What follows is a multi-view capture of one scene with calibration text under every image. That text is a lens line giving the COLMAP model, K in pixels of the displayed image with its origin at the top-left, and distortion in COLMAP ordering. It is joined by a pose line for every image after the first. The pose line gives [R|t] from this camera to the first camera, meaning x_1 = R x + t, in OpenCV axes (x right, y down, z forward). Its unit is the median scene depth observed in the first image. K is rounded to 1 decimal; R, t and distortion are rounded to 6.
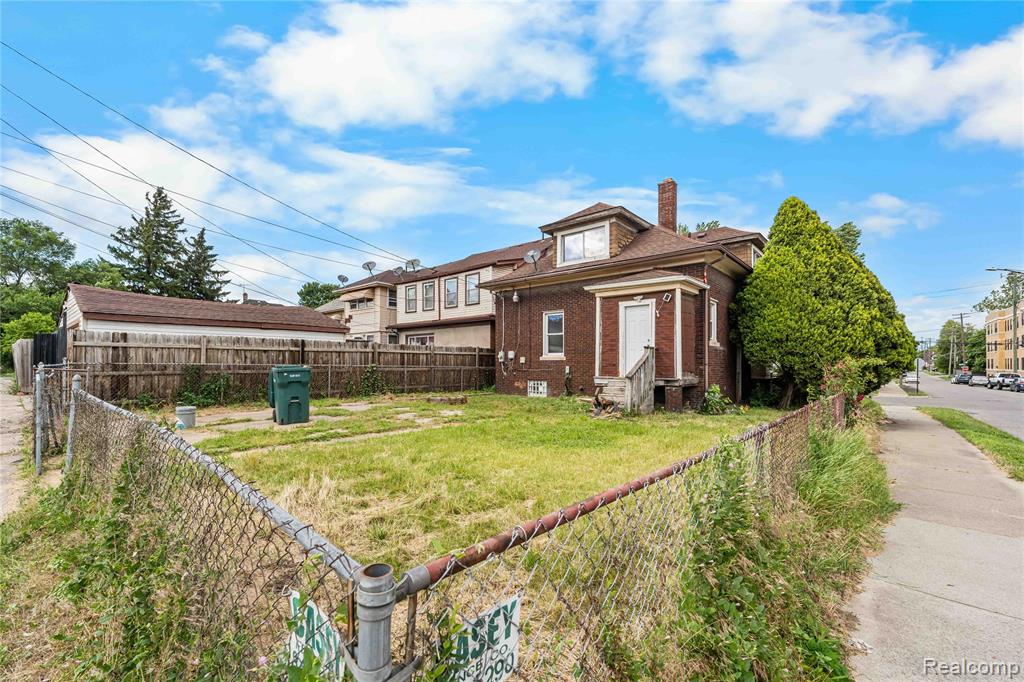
lens RADIAL K [[422.4, 0, 512.0], [0, 422.4, 341.0], [0, 0, 1]] dist [-0.001507, -0.000380]
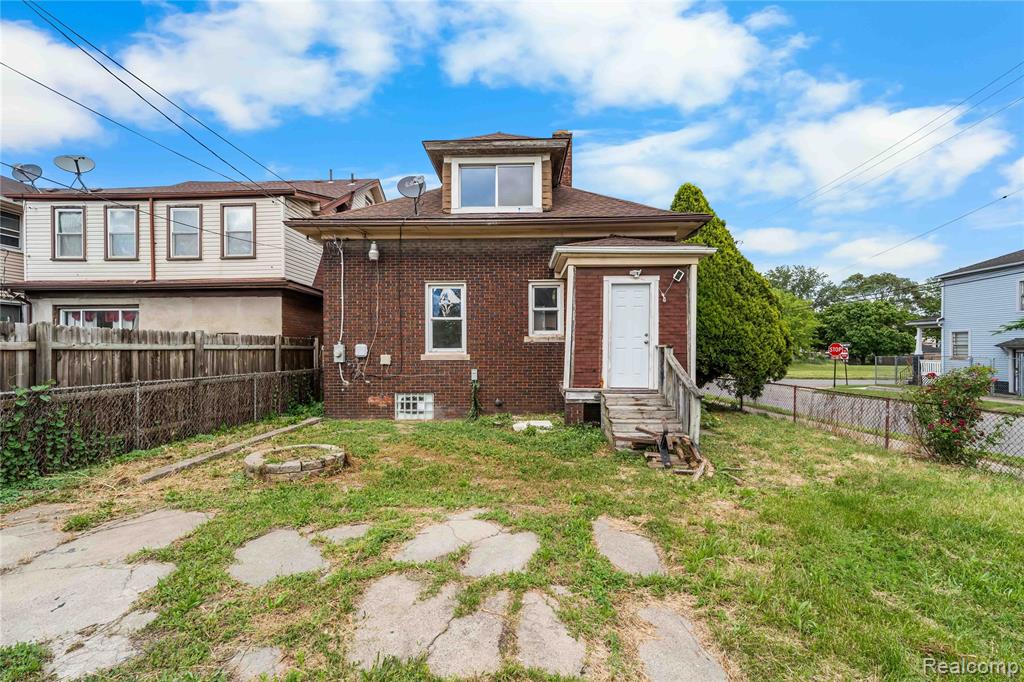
lens RADIAL K [[422.4, 0, 512.0], [0, 422.4, 341.0], [0, 0, 1]] dist [-0.001507, -0.000380]
pose [[0.785184, 0.008012, 0.619211, -0.210587], [-0.030543, 0.999200, 0.025802, -0.002091], [-0.618509, -0.039172, 0.784801, 0.436677]]
